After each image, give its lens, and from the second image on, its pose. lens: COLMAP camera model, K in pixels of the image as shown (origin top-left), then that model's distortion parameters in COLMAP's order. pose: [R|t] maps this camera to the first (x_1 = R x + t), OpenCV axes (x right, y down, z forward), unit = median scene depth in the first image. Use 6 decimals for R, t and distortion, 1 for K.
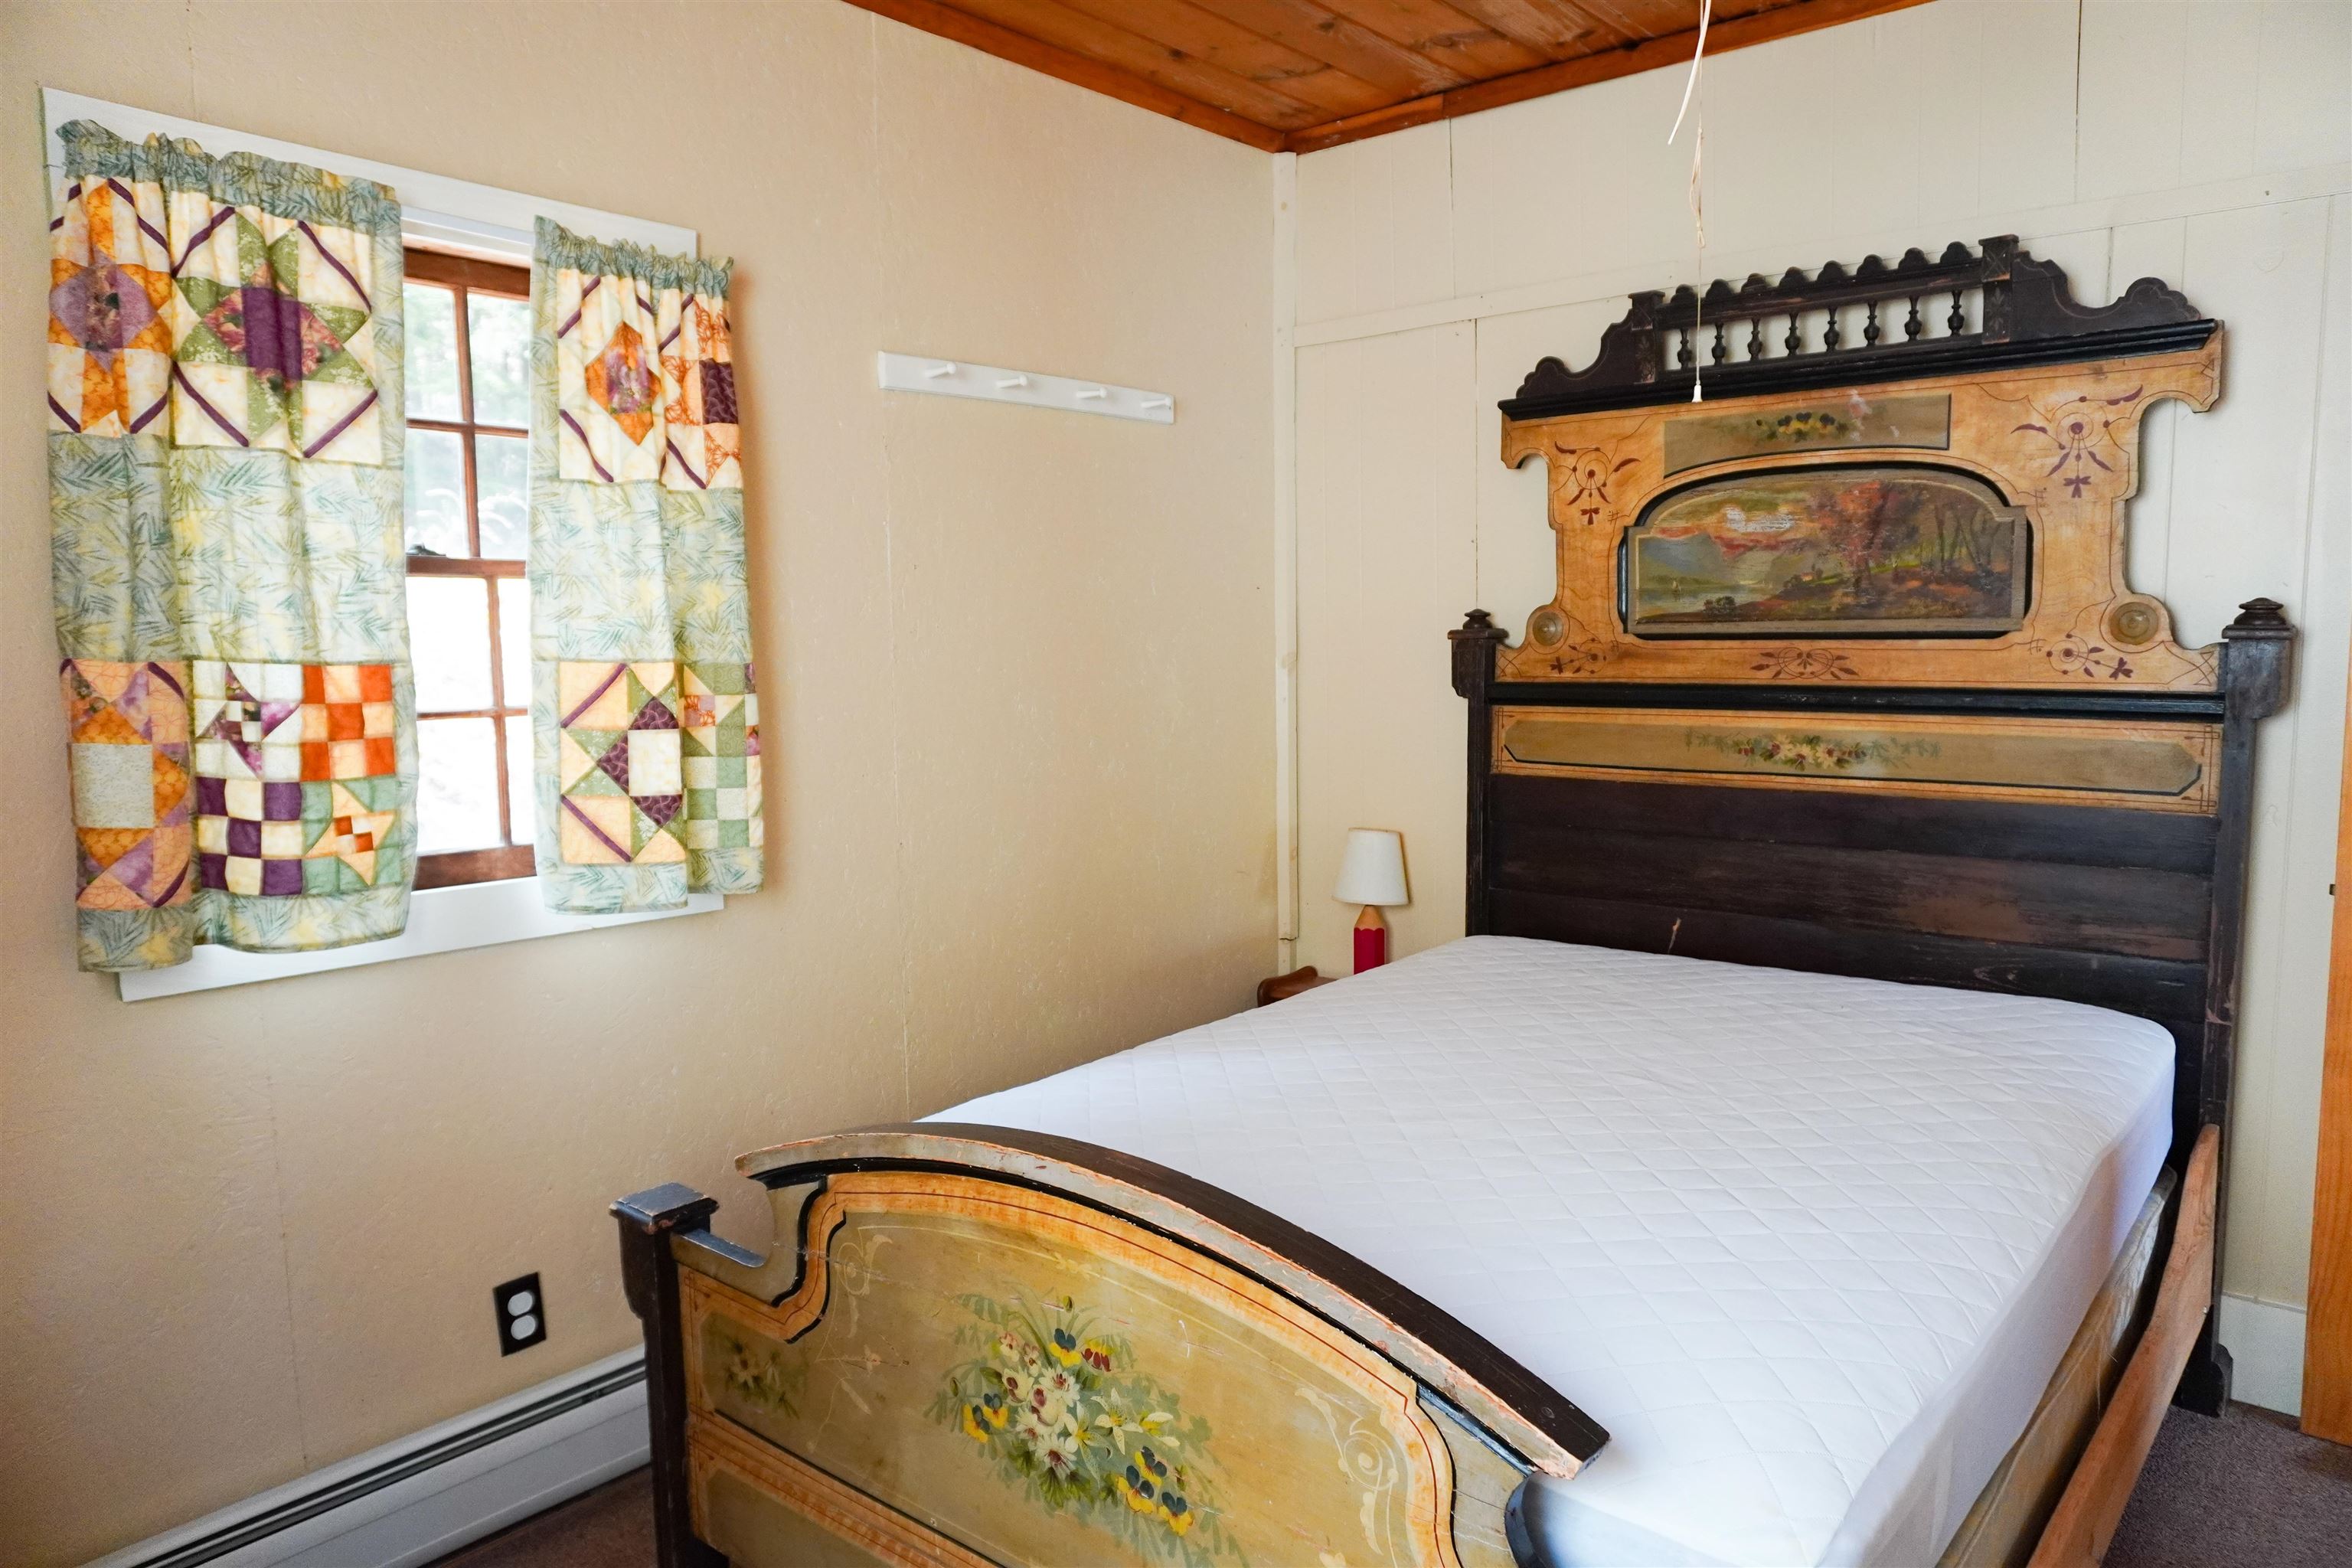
lens RADIAL K [[1572.5, 0, 1177.4], [0, 1572.5, 788.9], [0, 0, 1]] dist [-0.057716, 0.043558]
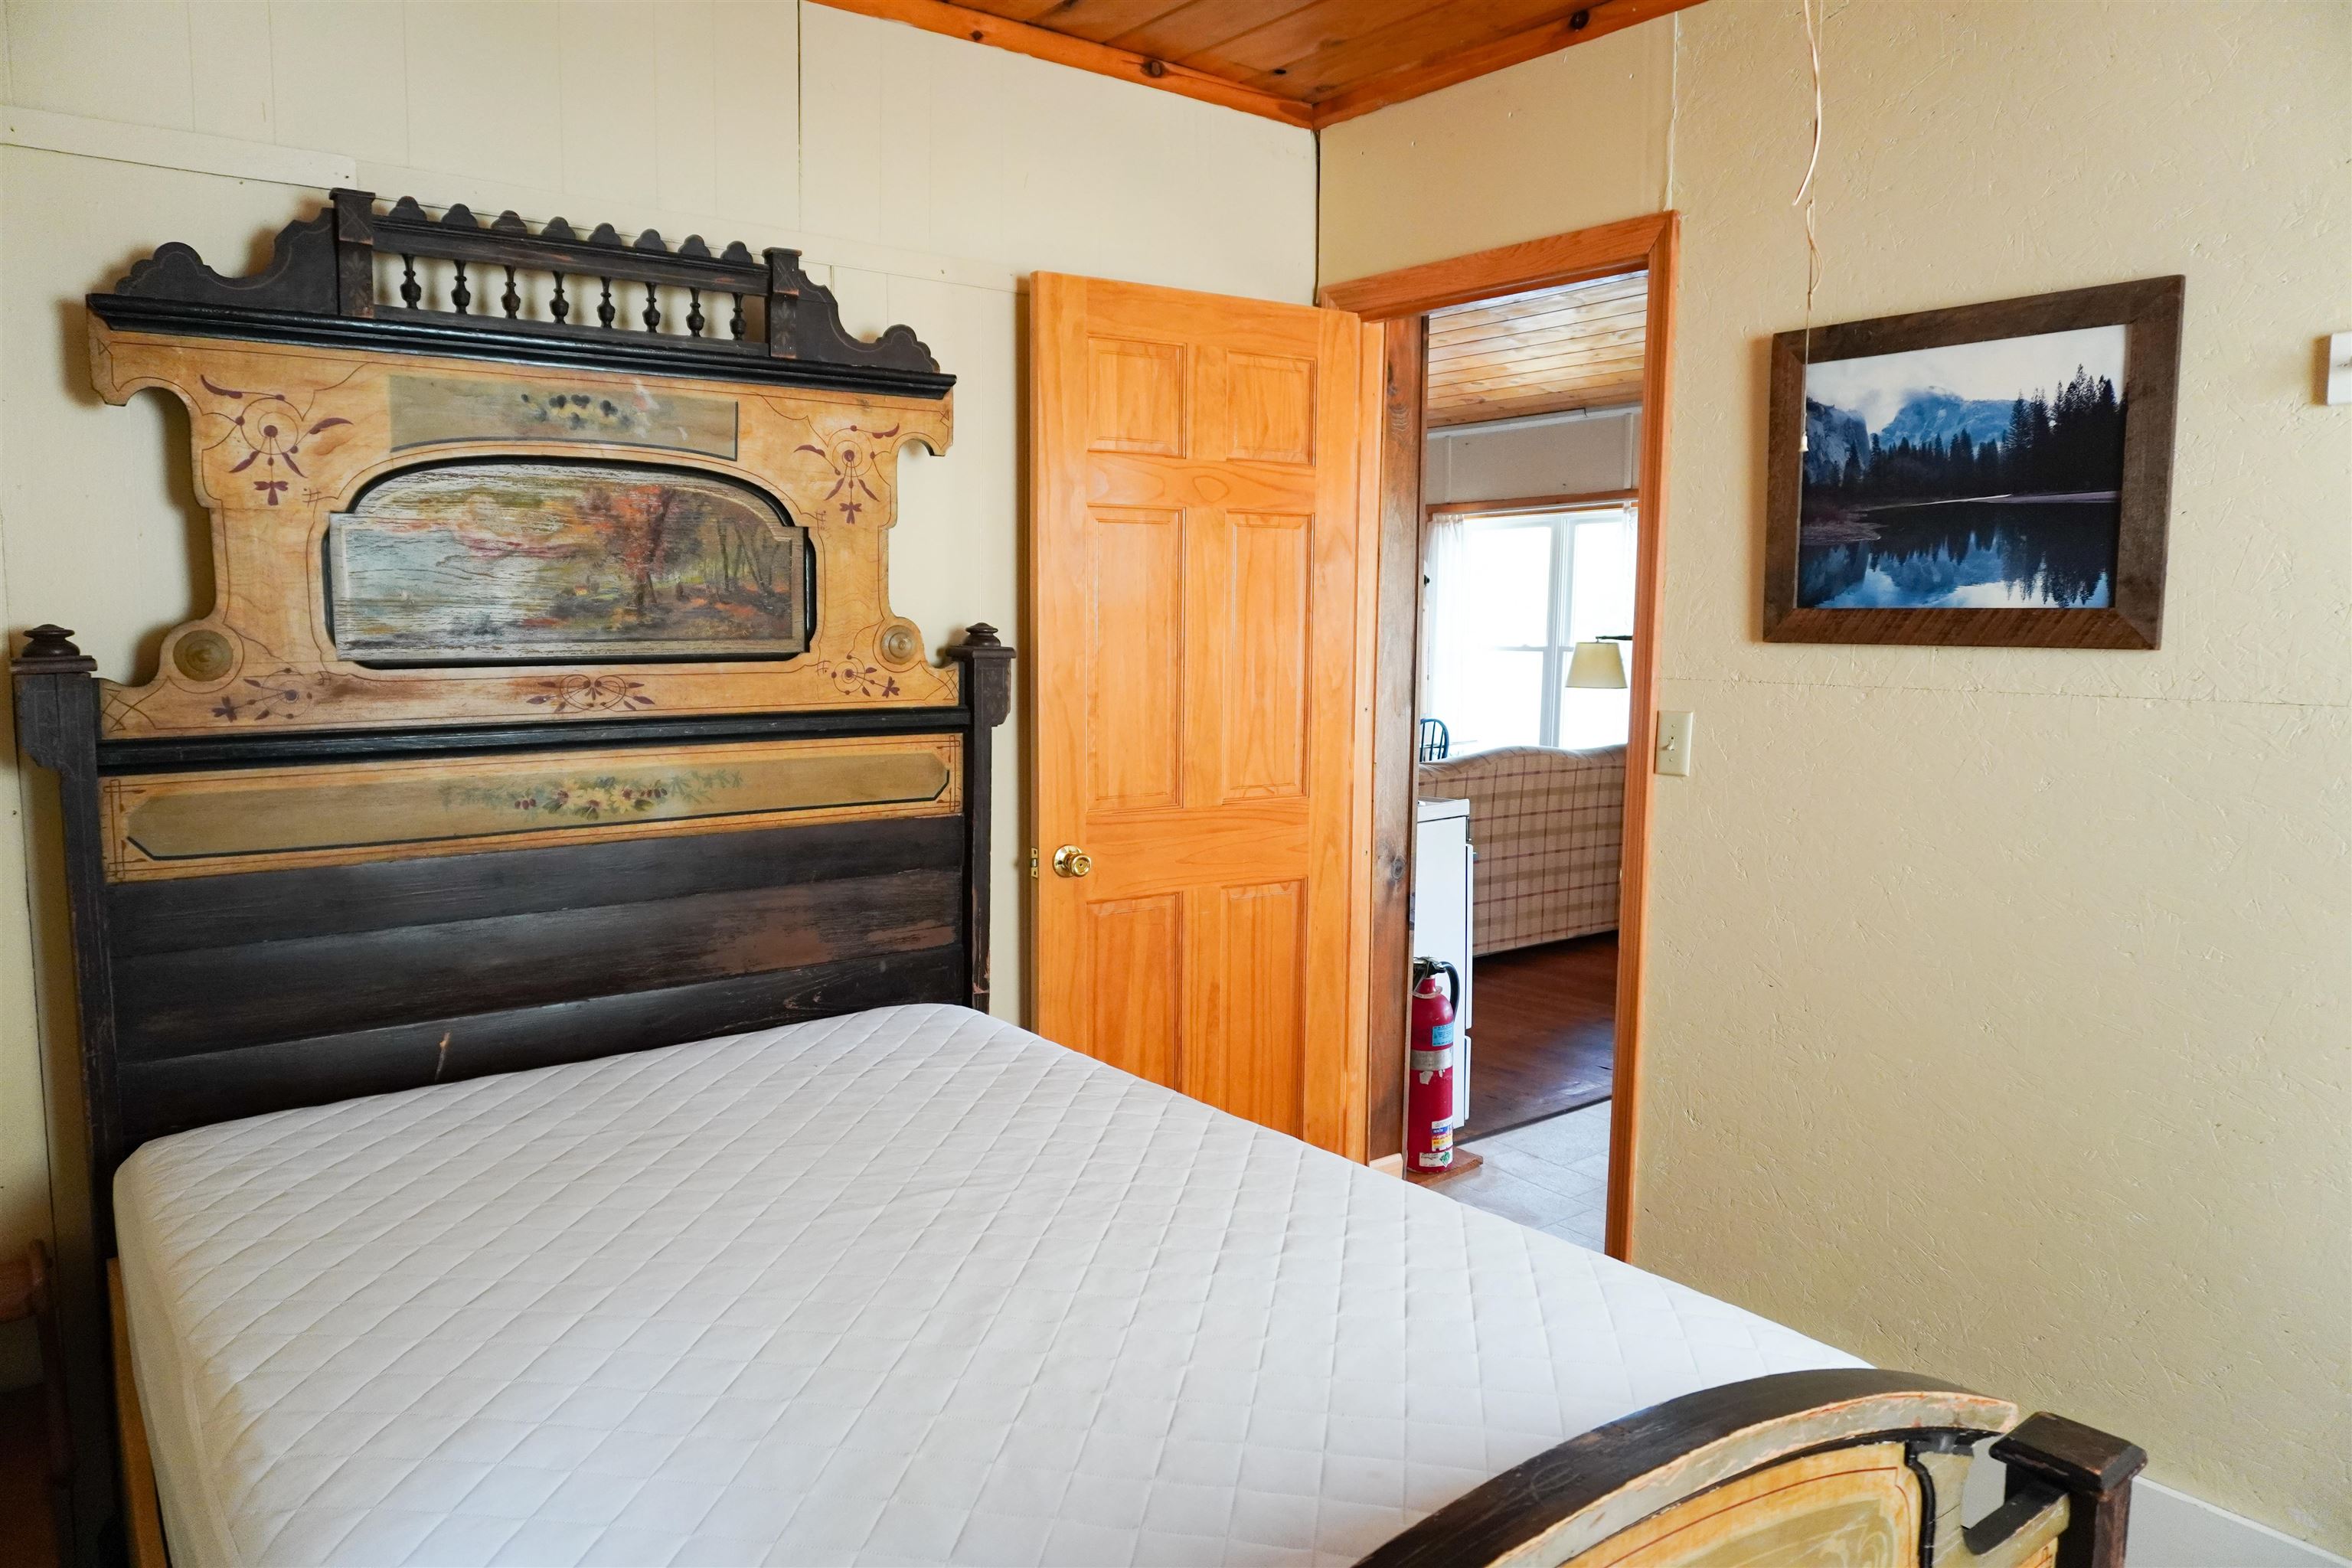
lens RADIAL K [[1572.5, 0, 1187.5], [0, 1572.5, 784.9], [0, 0, 1]] dist [-0.057716, 0.043558]
pose [[0.212669, -0.087453, 0.973203, -0.365319], [0.098306, 0.992848, 0.067736, -0.057929], [-0.972166, 0.081266, 0.219746, 0.516272]]
